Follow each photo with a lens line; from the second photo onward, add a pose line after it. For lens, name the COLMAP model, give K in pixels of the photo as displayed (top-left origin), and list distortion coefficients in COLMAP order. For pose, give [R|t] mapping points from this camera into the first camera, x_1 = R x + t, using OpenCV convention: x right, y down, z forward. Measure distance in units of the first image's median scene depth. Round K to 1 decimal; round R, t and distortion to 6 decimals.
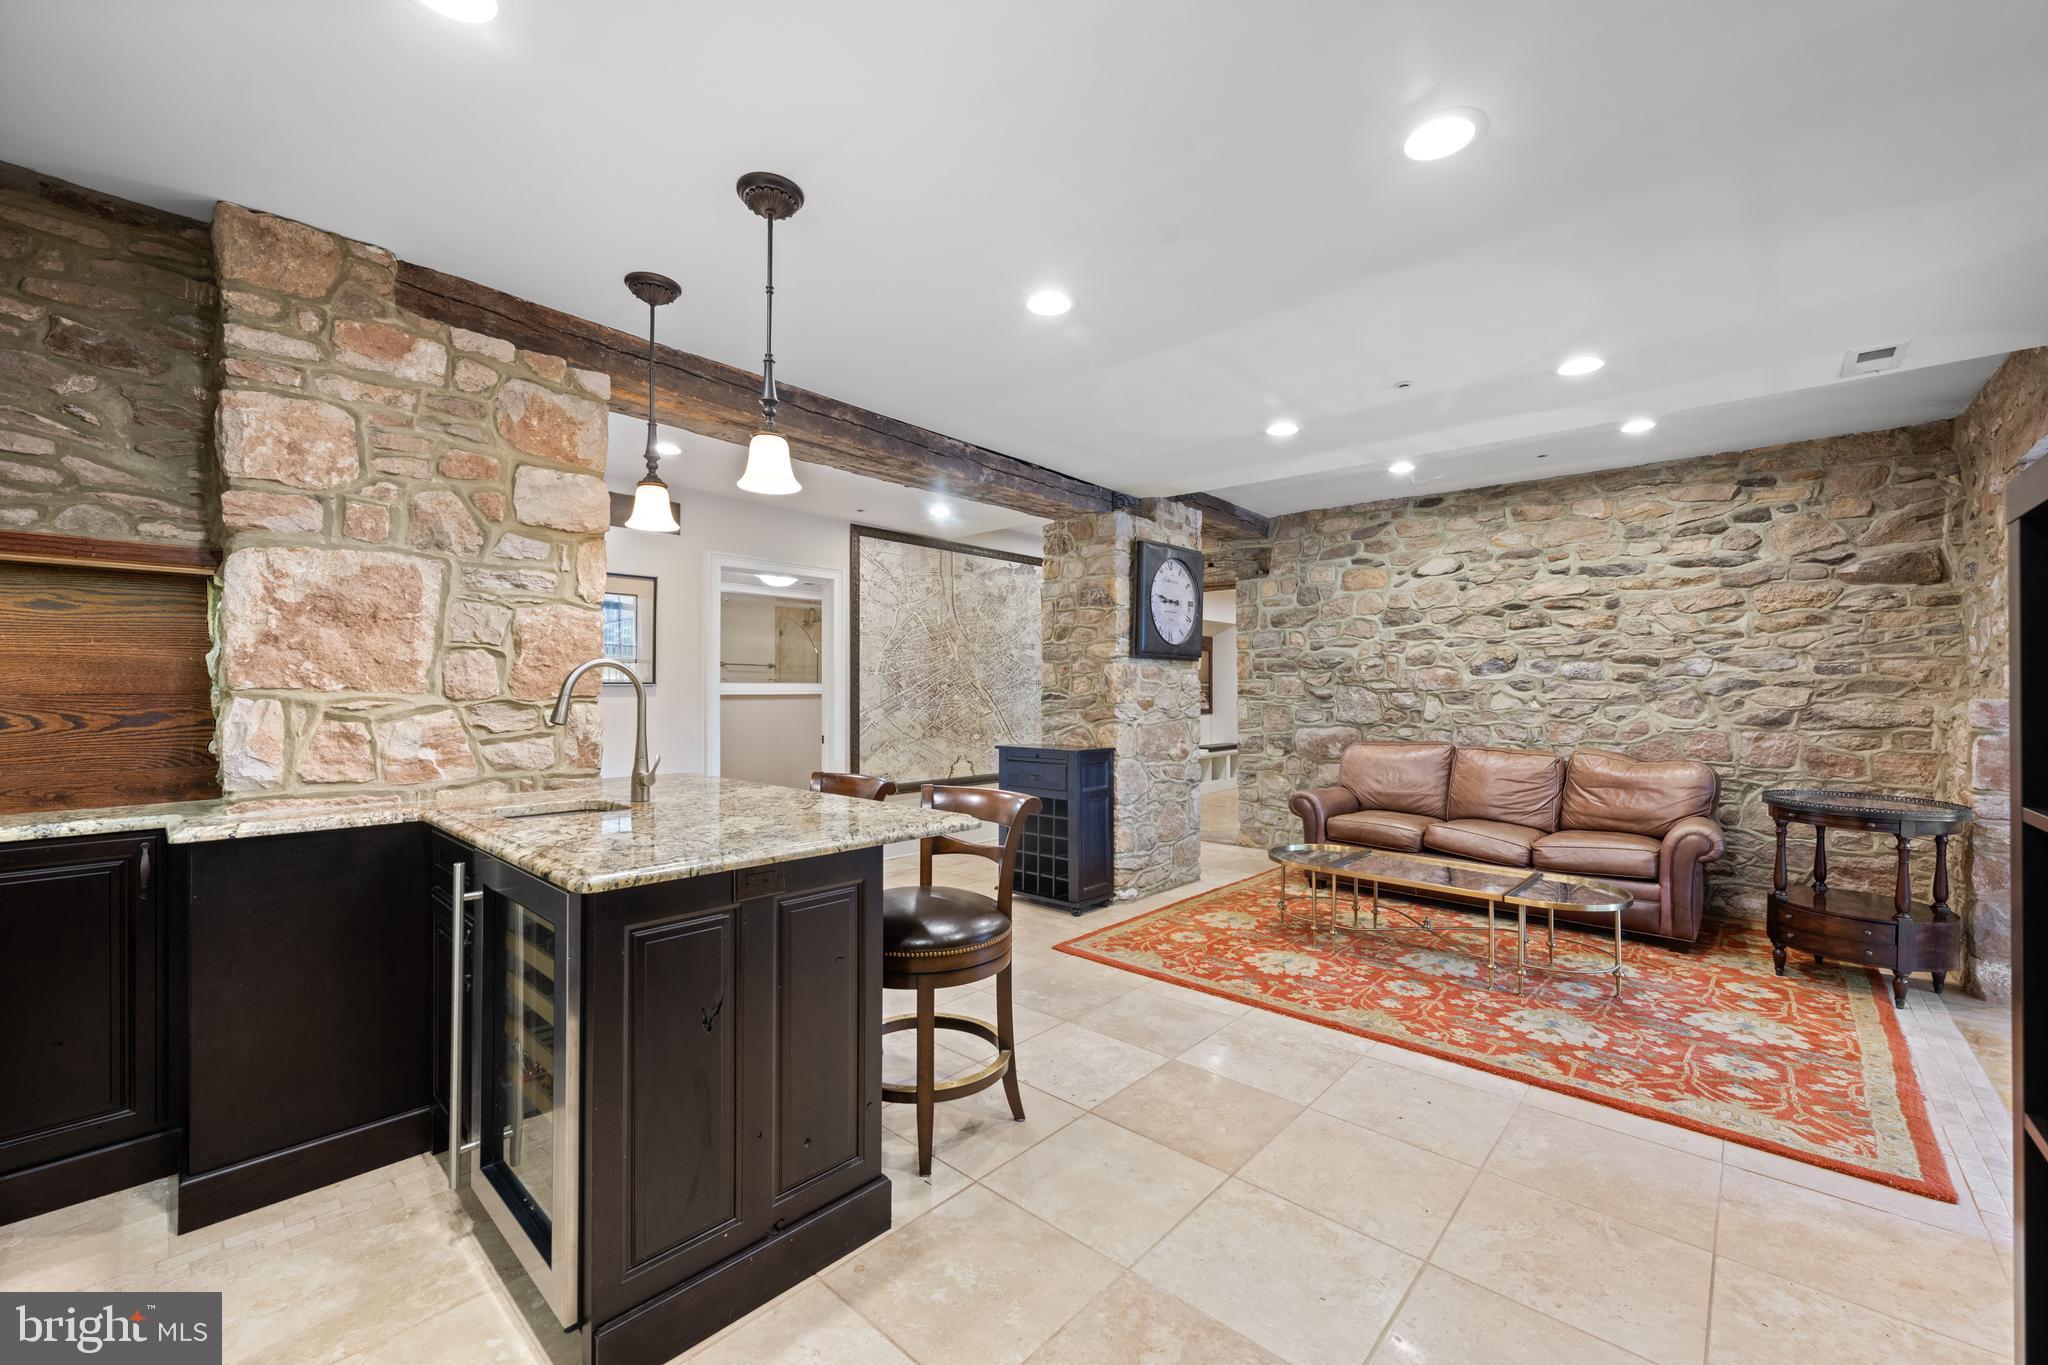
lens RADIAL K [[809.5, 0, 1026.2], [0, 809.5, 688.2], [0, 0, 1]] dist [-0.000582, 0.000021]
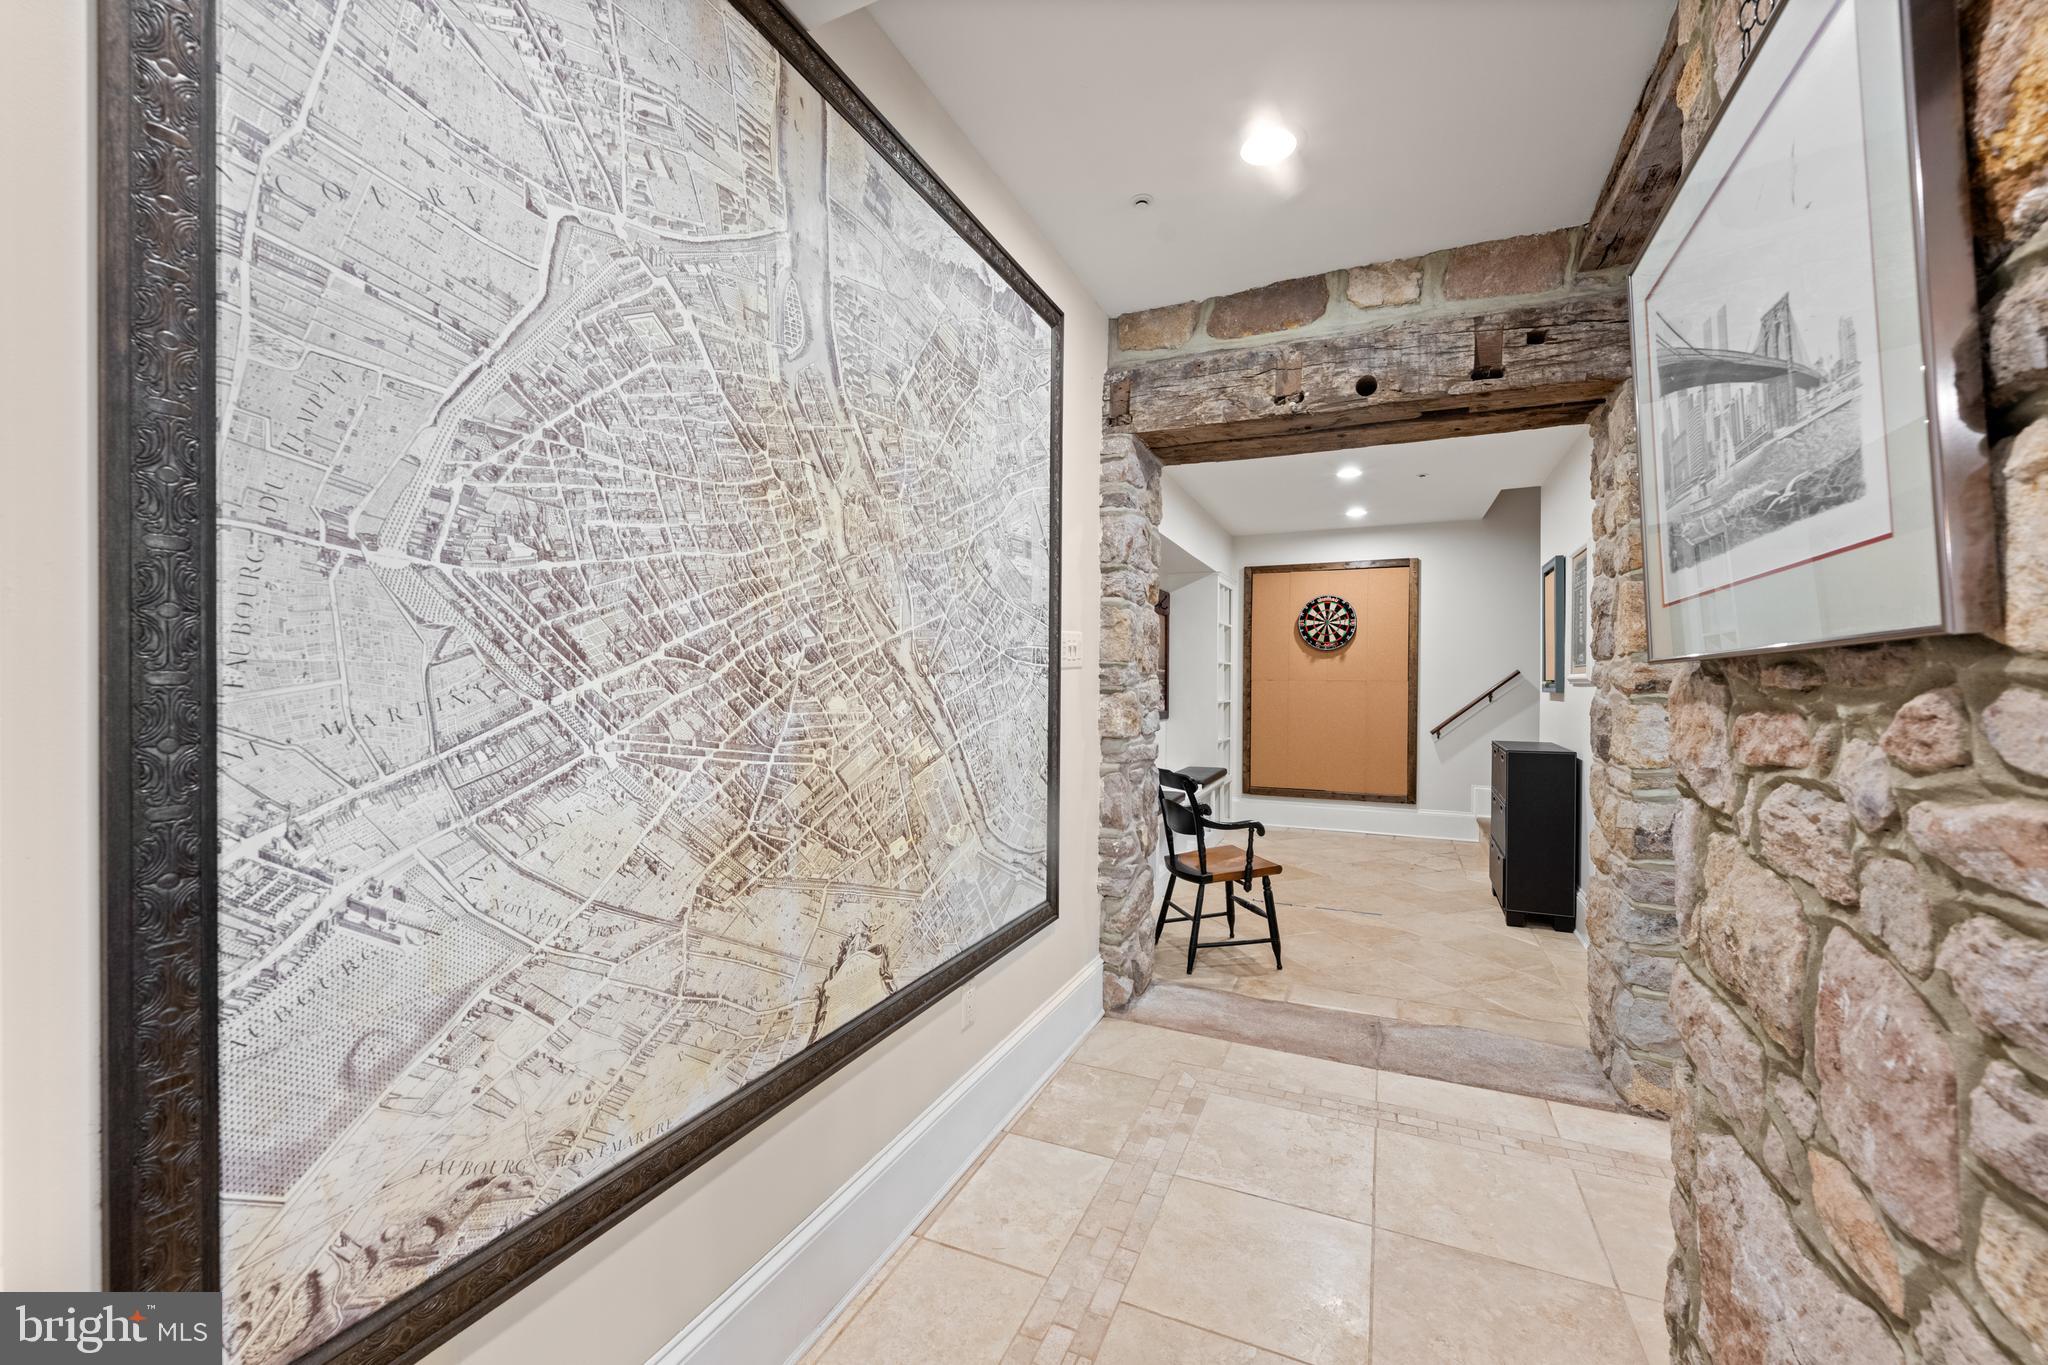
lens RADIAL K [[809.5, 0, 1026.6], [0, 809.5, 683.5], [0, 0, 1]] dist [-0.000582, 0.000021]
pose [[0.947273, 0.001260, 0.320425, -0.110693], [-0.003640, 0.999970, 0.006831, 0.002807], [-0.320407, -0.007637, 0.947249, 0.748194]]
